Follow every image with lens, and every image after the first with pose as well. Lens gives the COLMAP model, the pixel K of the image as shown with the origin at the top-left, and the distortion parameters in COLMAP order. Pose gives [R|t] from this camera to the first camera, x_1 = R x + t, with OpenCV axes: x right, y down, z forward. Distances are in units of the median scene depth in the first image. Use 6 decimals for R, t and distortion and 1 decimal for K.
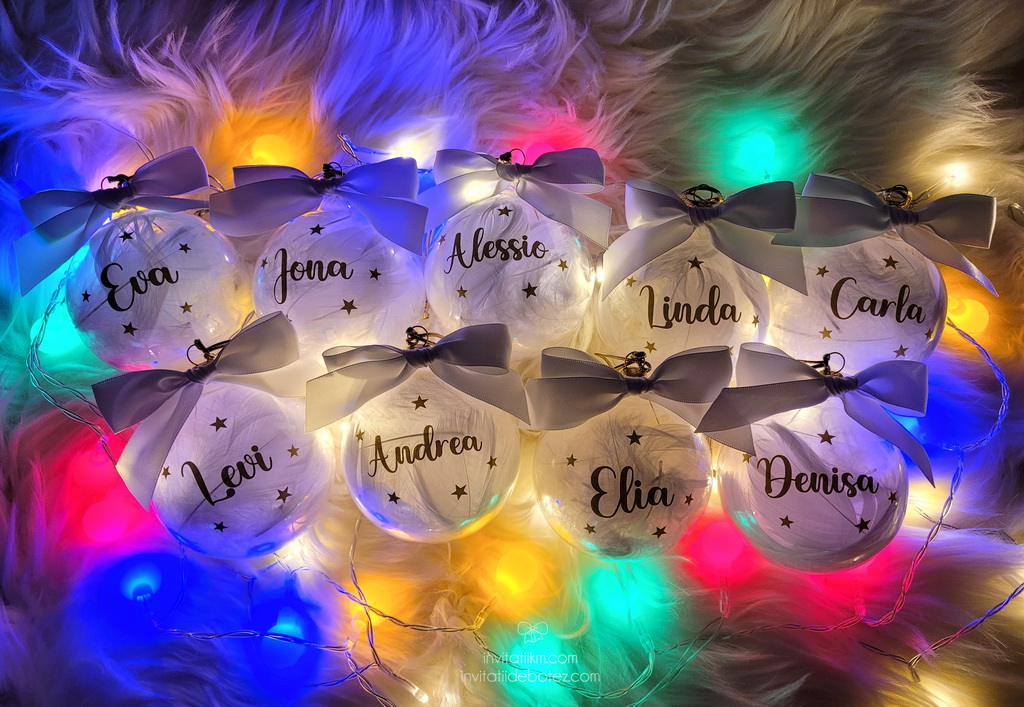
lens RADIAL K [[775.8, 0, 510.4], [0, 775.8, 357.5], [0, 0, 1]] dist [0.002519, 0.000382]
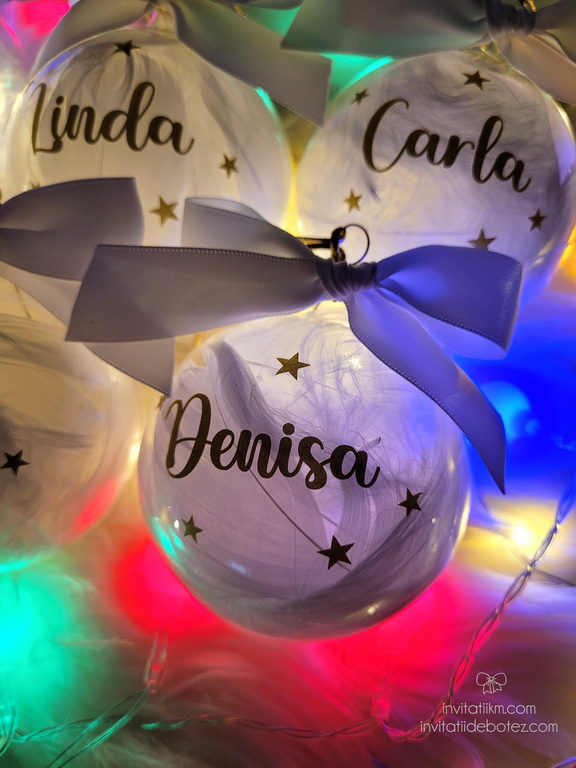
lens RADIAL K [[622.6, 0, 284.5], [0, 622.6, 385.3], [0, 0, 1]] dist [-0.047446, 0.012662]
pose [[0.993445, 0.111761, -0.024012, 0.385099], [-0.112710, 0.992711, -0.042687, 0.123596], [0.019067, 0.045113, 0.998800, 0.567375]]
